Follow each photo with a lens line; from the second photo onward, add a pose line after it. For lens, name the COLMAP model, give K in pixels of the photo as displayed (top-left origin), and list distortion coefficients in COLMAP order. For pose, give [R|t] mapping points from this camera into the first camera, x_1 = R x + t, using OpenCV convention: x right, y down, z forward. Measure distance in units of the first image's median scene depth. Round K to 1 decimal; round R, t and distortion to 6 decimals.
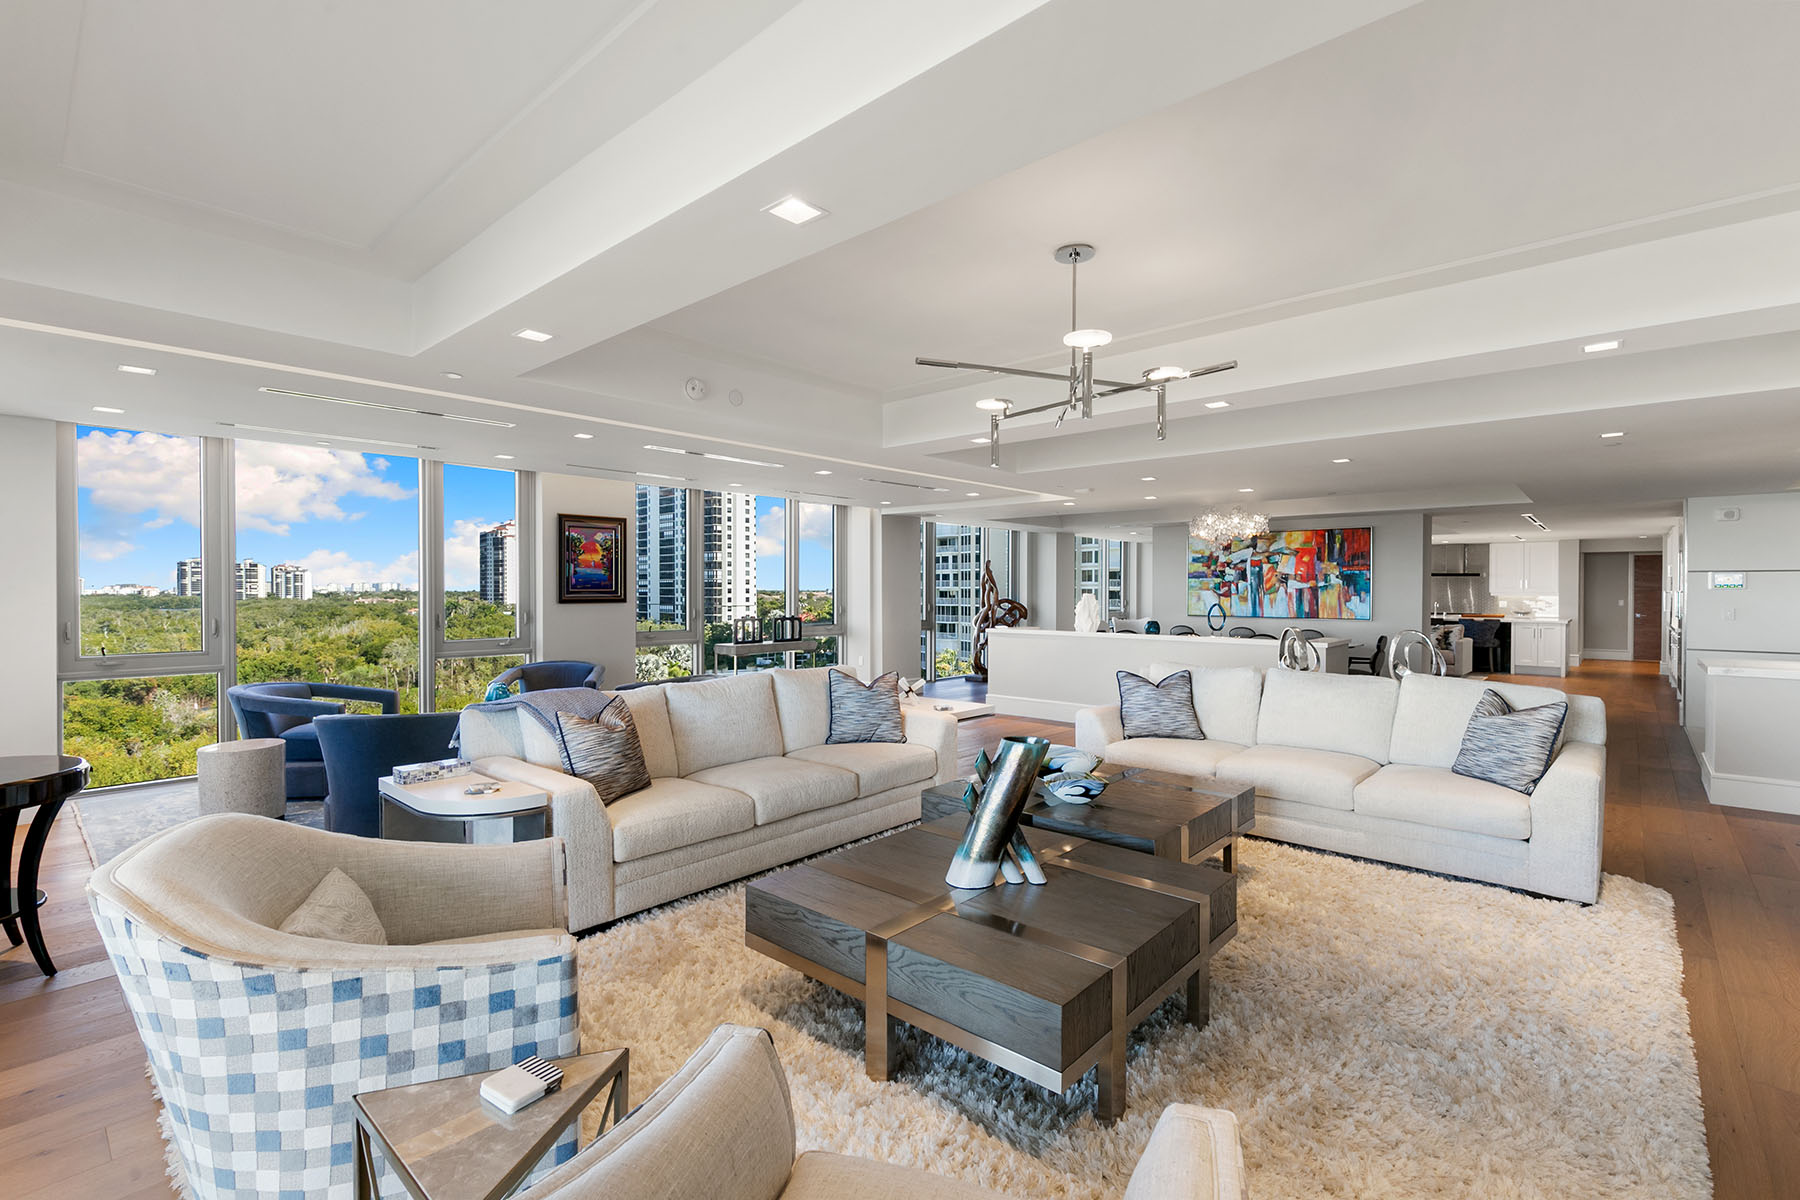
lens RADIAL K [[805.0, 0, 900.0], [0, 805.0, 600.0], [0, 0, 1]] dist [0.008764, 0.000454]
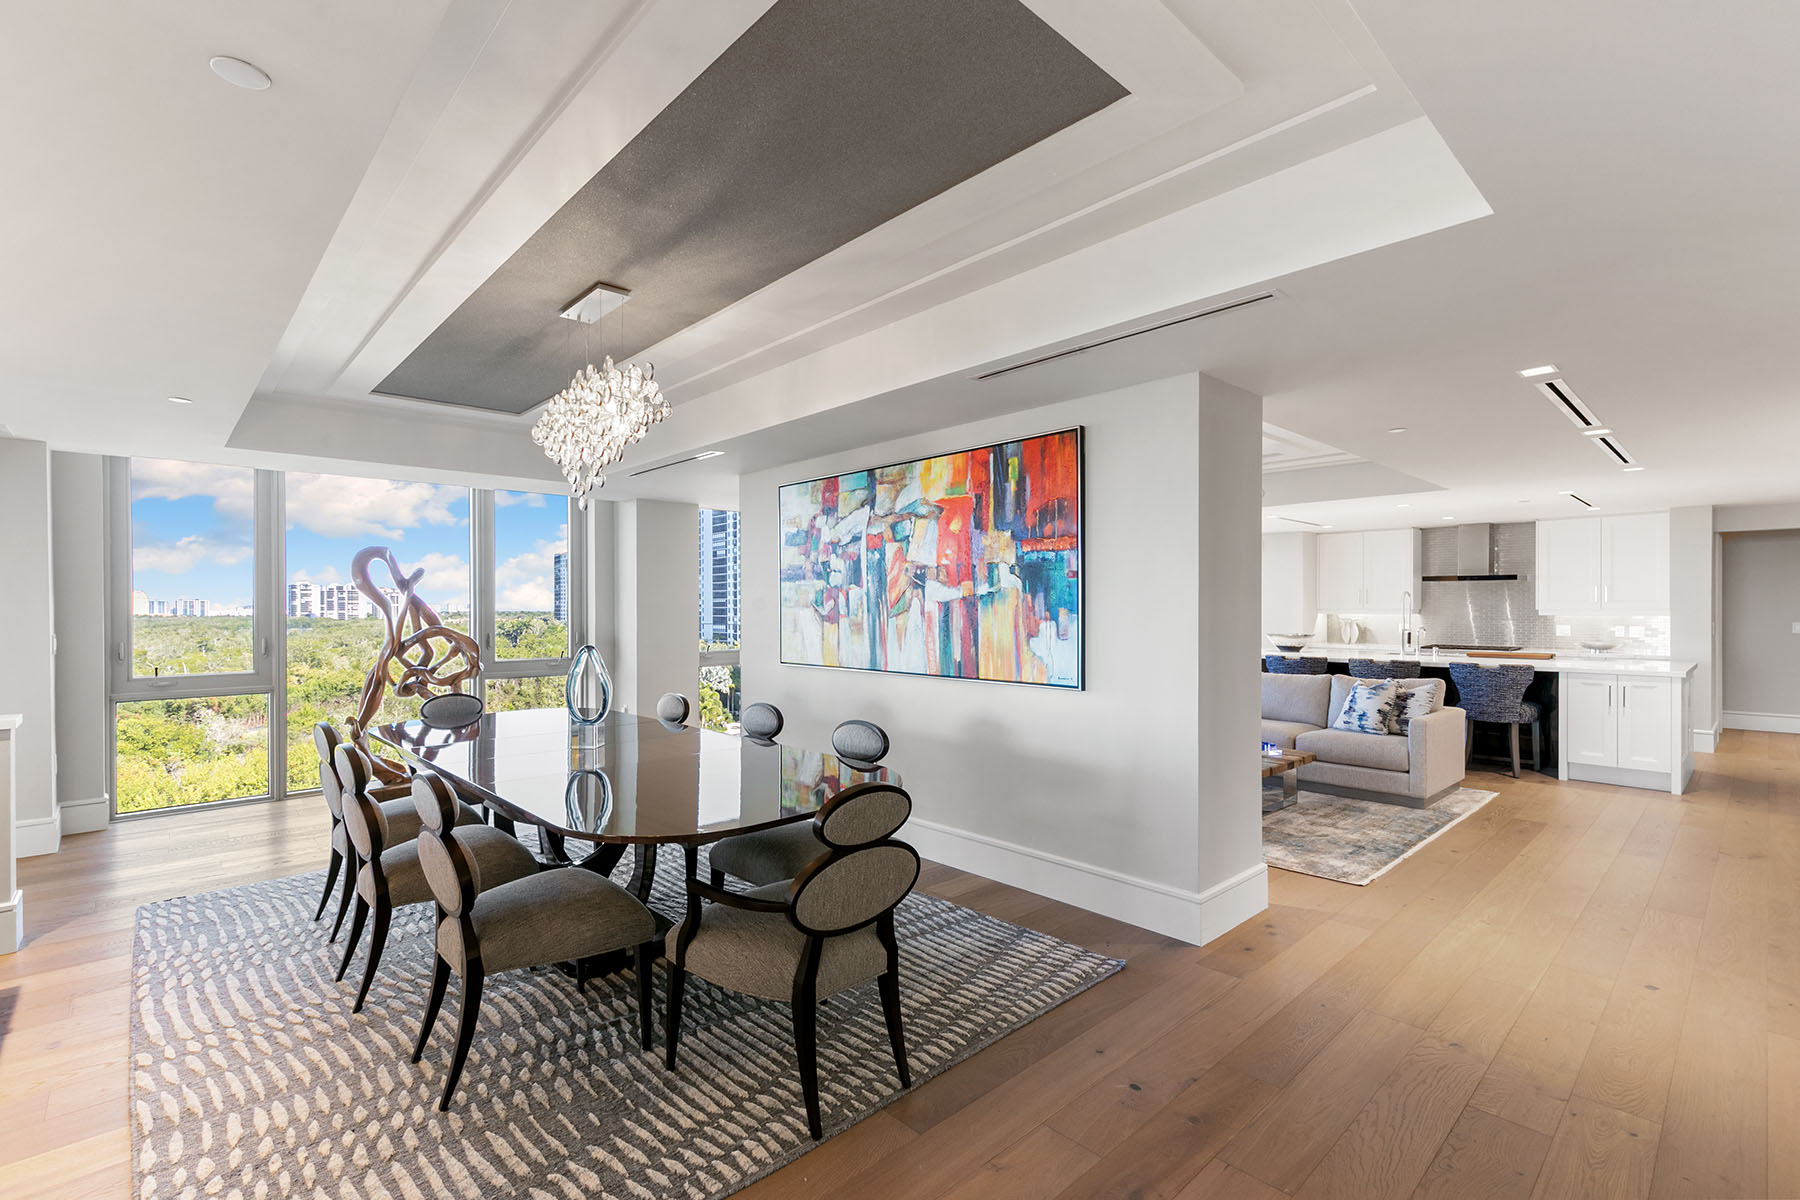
lens RADIAL K [[796.8, 0, 911.2], [0, 796.8, 601.8], [0, 0, 1]] dist [0.003010, 0.000446]
pose [[0.995934, -0.004494, -0.089975, 0.486344], [0.002589, 0.999770, -0.021279, -0.005643], [0.090050, 0.020959, 0.995717, 0.577563]]
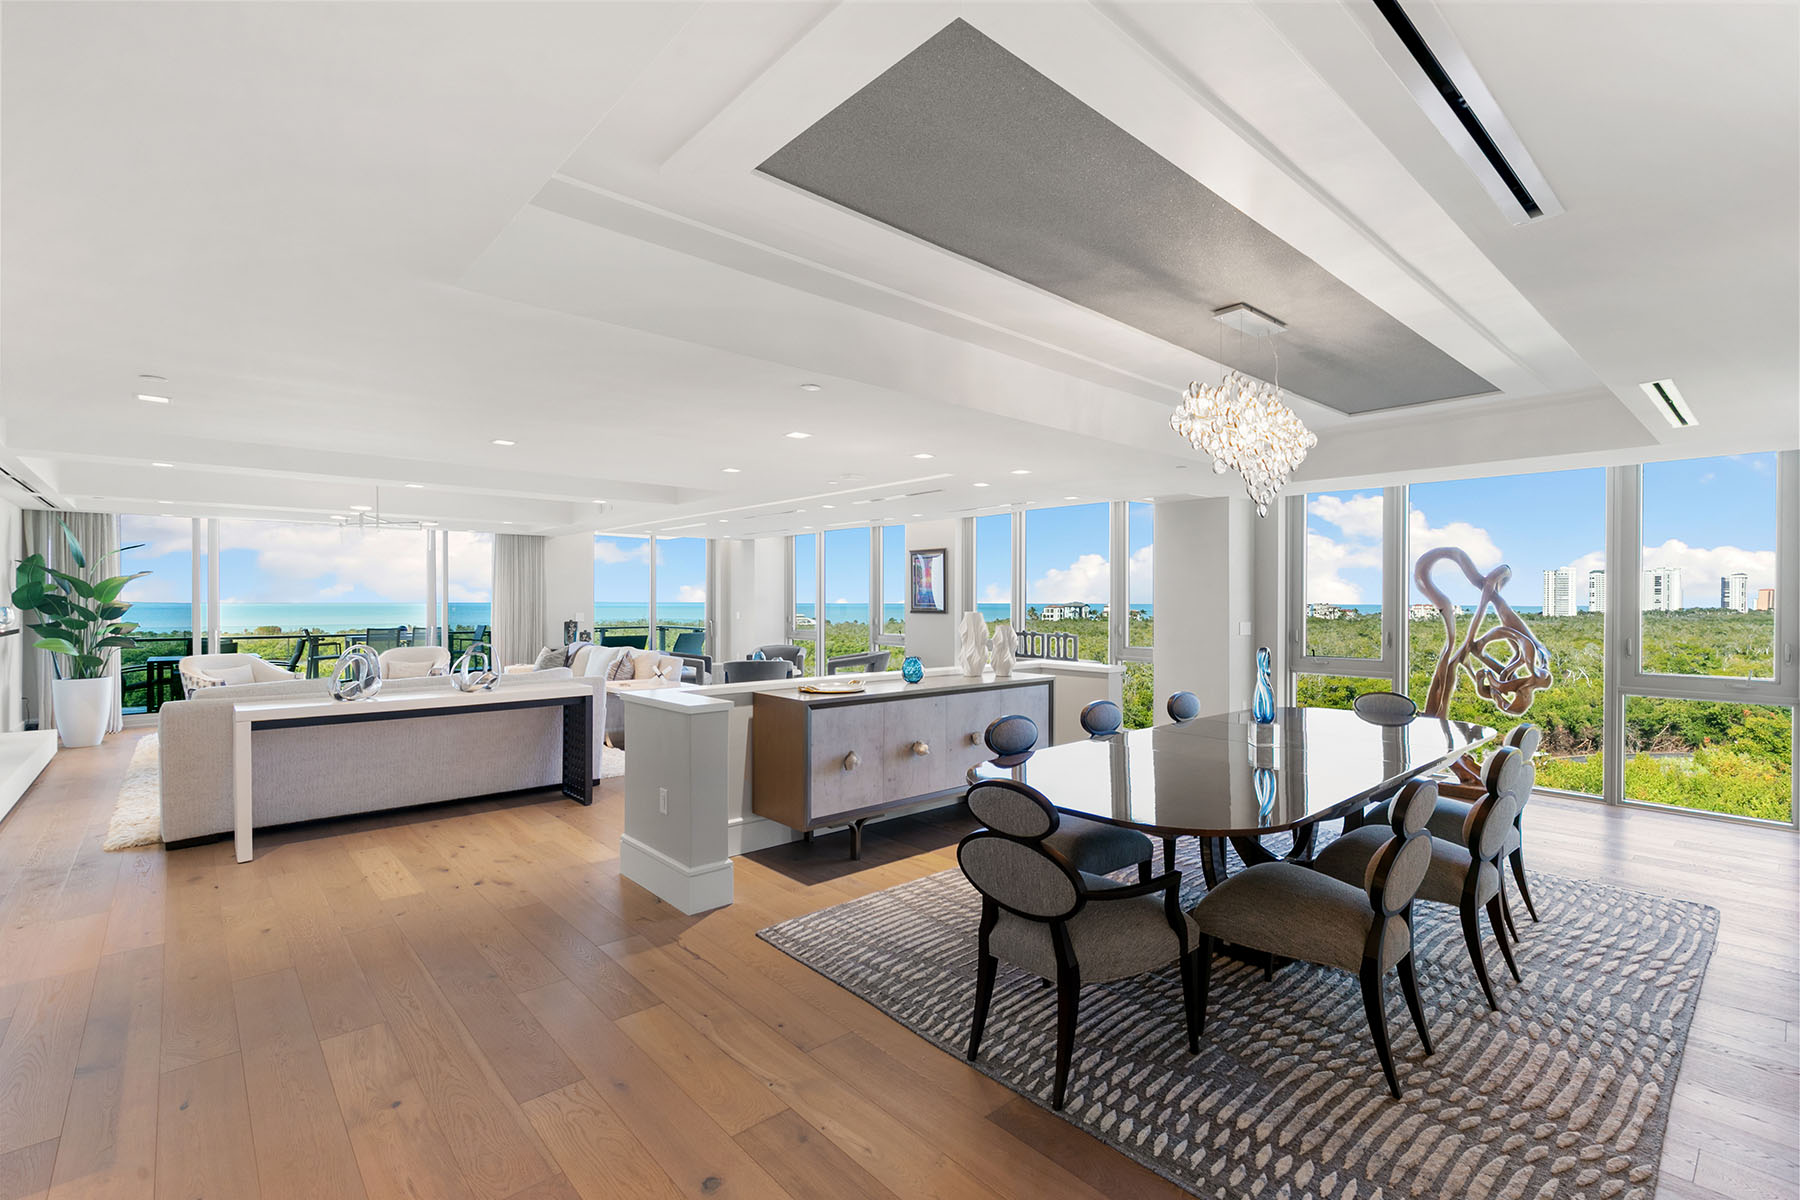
lens RADIAL K [[805.0, 0, 900.0], [0, 805.0, 600.0], [0, 0, 1]] dist [0.008764, 0.000454]
pose [[-0.117382, -0.001264, -0.993086, 0.664041], [-0.016587, 0.999862, 0.000688, -0.012518], [0.992948, 0.016553, -0.117386, 0.757538]]
